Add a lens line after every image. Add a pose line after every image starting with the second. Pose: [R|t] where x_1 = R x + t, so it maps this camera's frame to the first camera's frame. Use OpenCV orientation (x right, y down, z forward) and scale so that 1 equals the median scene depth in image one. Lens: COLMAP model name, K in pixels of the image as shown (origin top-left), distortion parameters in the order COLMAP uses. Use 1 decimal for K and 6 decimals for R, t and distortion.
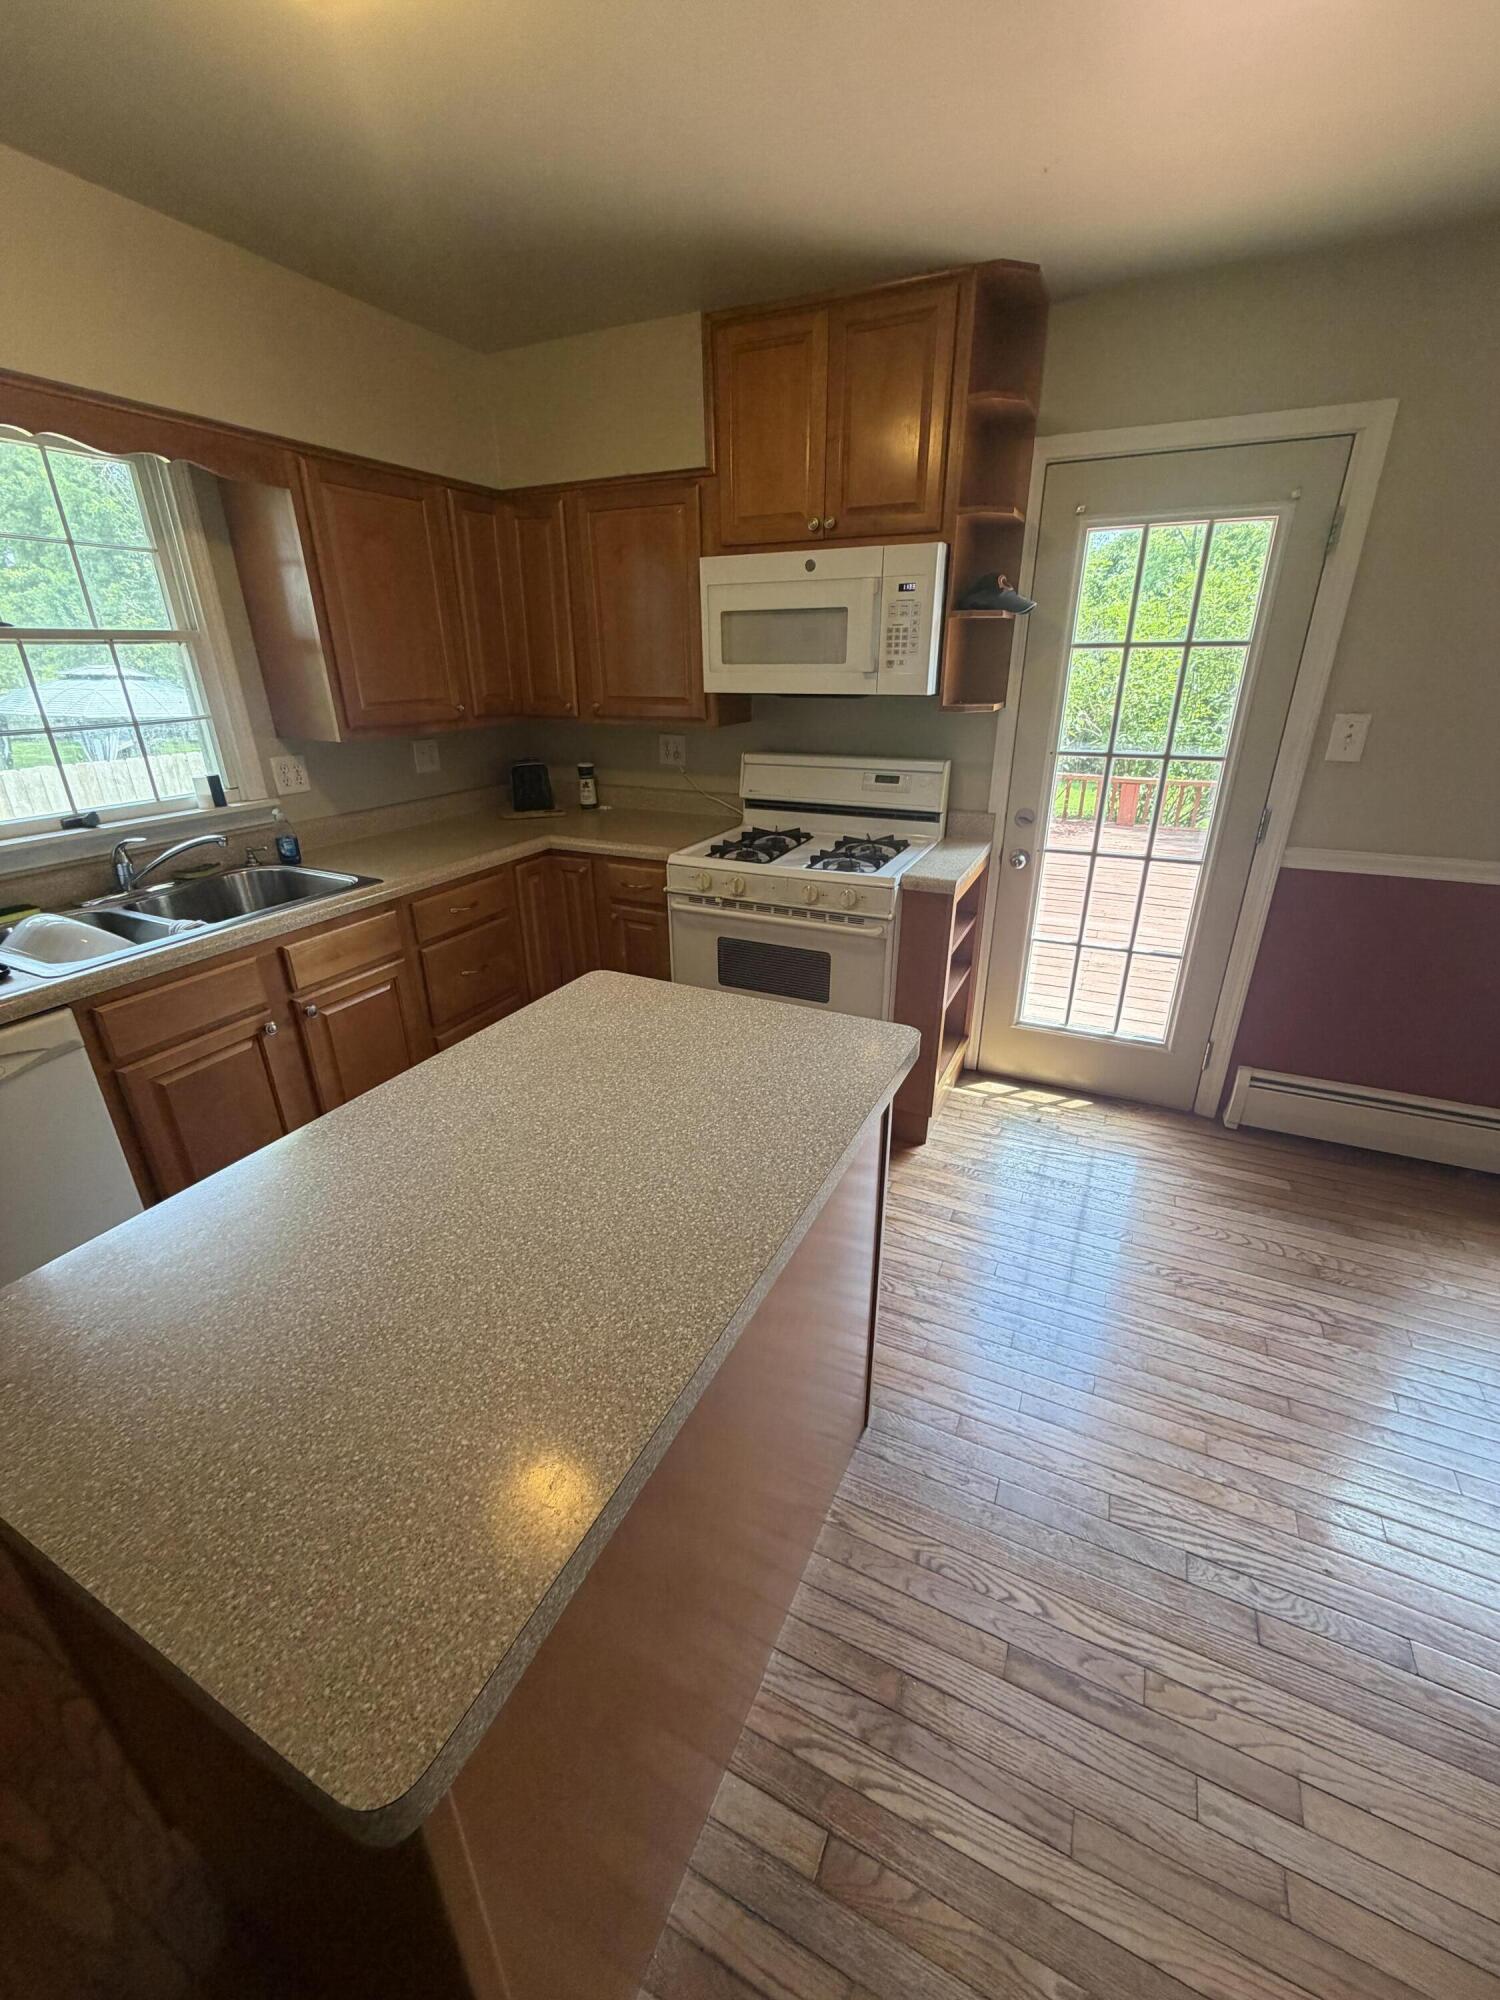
lens RADIAL K [[793.2, 0, 753.9], [0, 793.2, 994.5], [0, 0, 1]] dist [-0.003750, -0.000150]
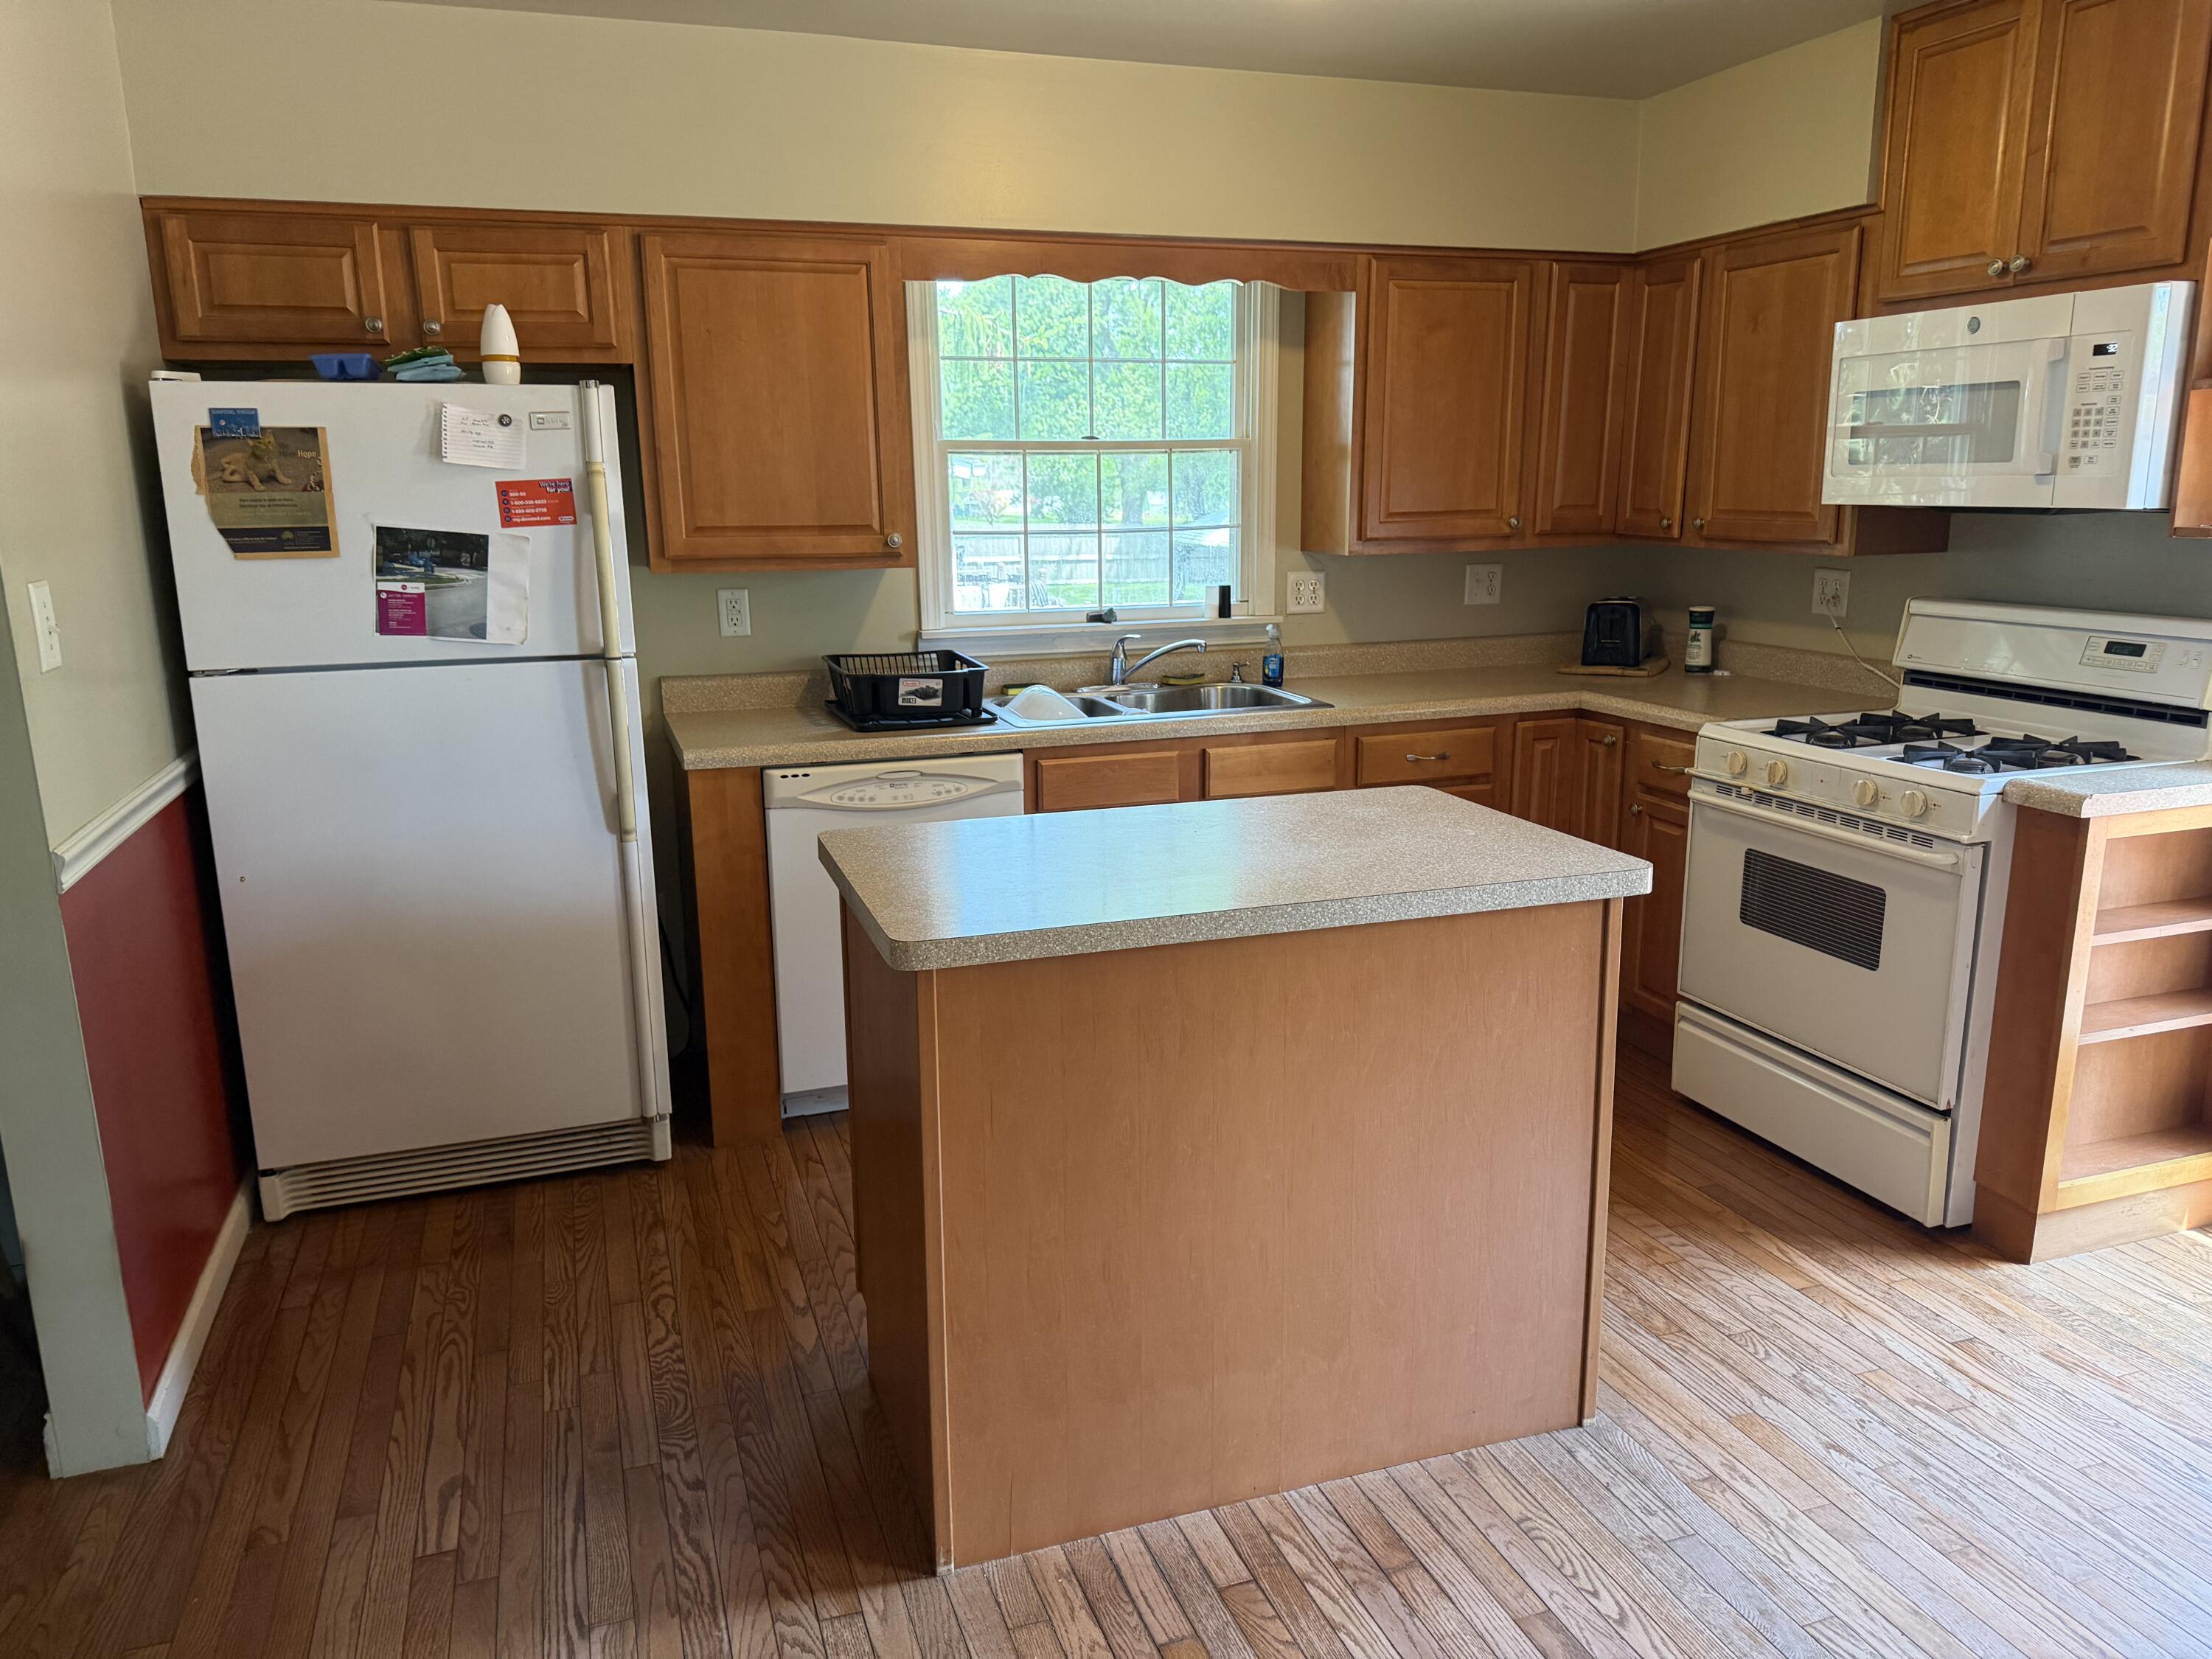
lens RADIAL K [[1579.4, 0, 1113.7], [0, 1579.4, 822.7], [0, 0, 1]] dist [0.024089, -0.051672]
pose [[0.700625, 0.146462, -0.698336, 0.555896], [-0.268098, 0.961029, -0.067421, 0.152170], [0.661247, 0.234460, 0.712588, -0.342823]]
